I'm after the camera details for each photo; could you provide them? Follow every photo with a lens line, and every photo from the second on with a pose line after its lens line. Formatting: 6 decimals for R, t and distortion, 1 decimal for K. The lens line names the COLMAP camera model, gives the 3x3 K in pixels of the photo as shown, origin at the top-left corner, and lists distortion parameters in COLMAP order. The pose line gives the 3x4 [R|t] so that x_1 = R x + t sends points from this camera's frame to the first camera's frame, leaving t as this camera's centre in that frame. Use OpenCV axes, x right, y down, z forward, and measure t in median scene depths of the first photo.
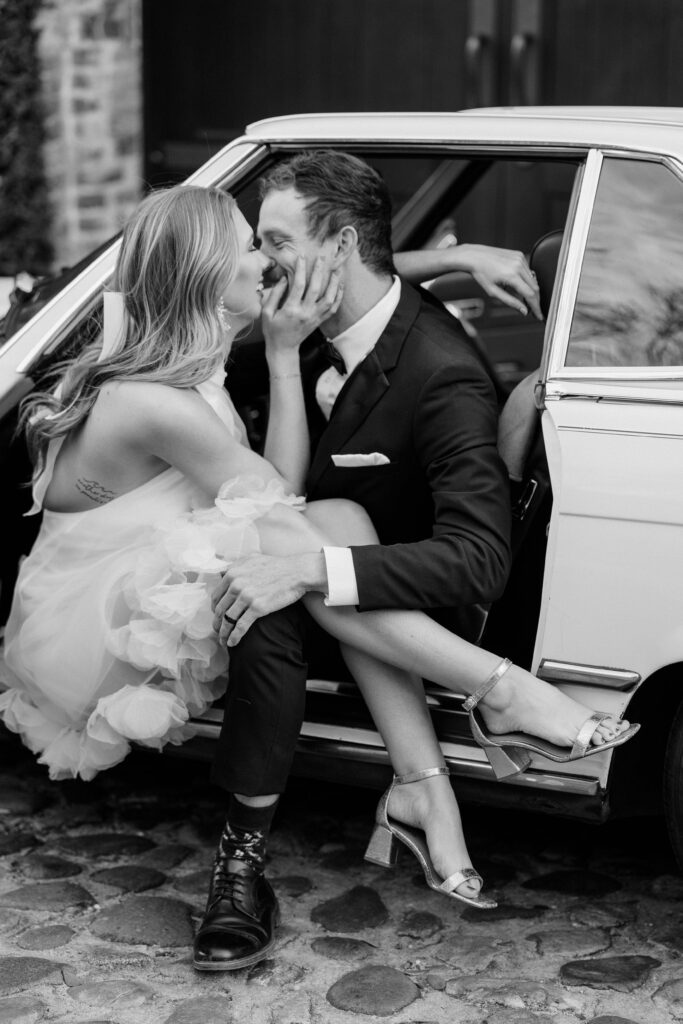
lens RADIAL K [[2117.6, 0, 341.5], [0, 2117.6, 512.0], [0, 0, 1]] dist [-0.007729, -0.082224]
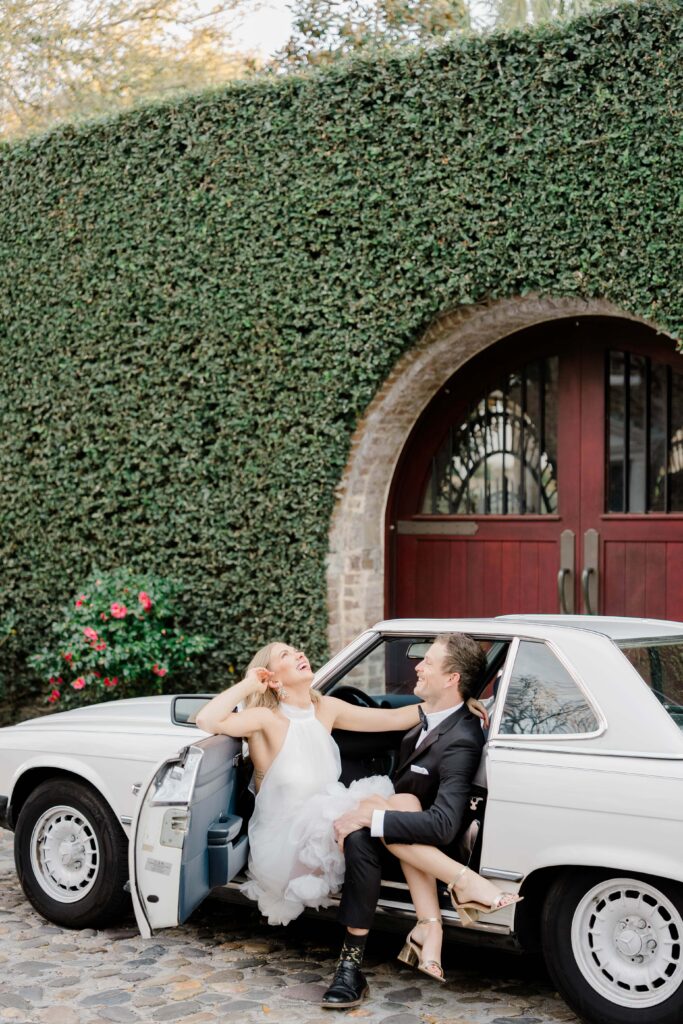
lens RADIAL K [[1572.0, 0, 339.0], [0, 1572.0, 501.8], [0, 0, 1]] dist [-0.005453, -0.015879]
pose [[0.982898, -0.003040, -0.184124, 0.234835], [-0.041693, 0.970226, -0.238587, 0.091020], [0.179368, 0.242184, 0.953506, -0.630752]]
